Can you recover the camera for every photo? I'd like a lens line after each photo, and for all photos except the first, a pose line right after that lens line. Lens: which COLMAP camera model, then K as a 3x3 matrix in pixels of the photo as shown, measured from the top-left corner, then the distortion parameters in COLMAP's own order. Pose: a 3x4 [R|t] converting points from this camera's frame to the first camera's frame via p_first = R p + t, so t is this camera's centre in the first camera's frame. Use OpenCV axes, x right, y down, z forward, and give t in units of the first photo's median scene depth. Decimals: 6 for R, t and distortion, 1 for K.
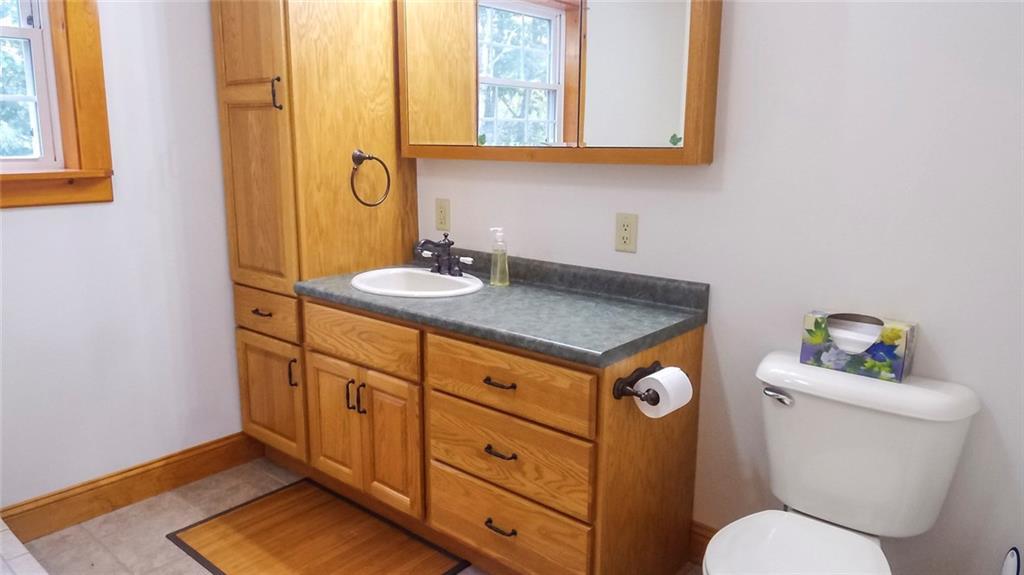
lens RADIAL K [[702.9, 0, 511.3], [0, 702.9, 285.6], [0, 0, 1]] dist [-0.003511, -0.000407]
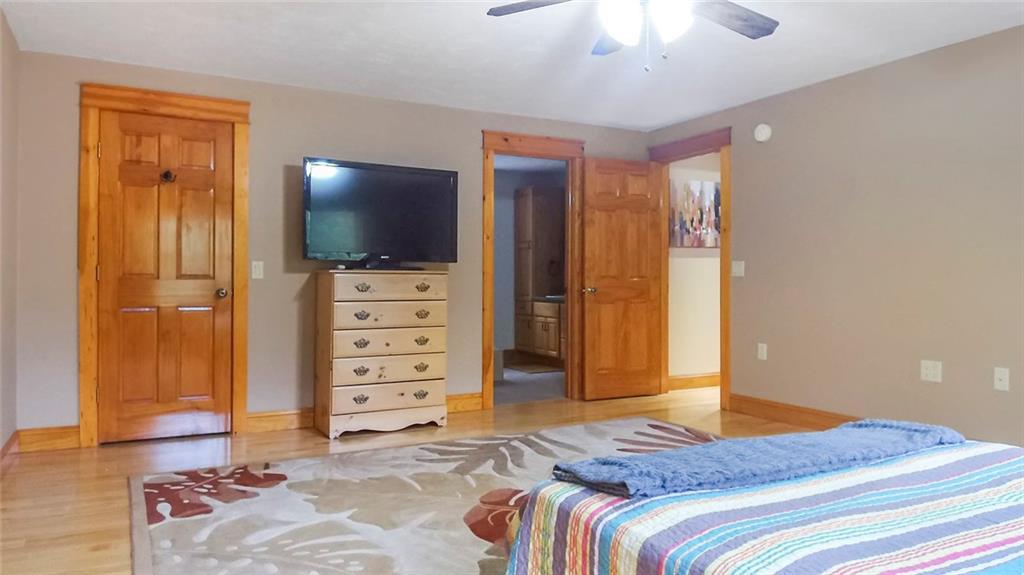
lens RADIAL K [[702.9, 0, 511.6], [0, 702.9, 287.0], [0, 0, 1]] dist [-0.003511, -0.000407]
pose [[0.922492, -0.013582, -0.385777, 1.020331], [-0.061761, 0.981313, -0.182235, 0.632252], [0.381044, 0.191937, 0.904415, -2.371225]]
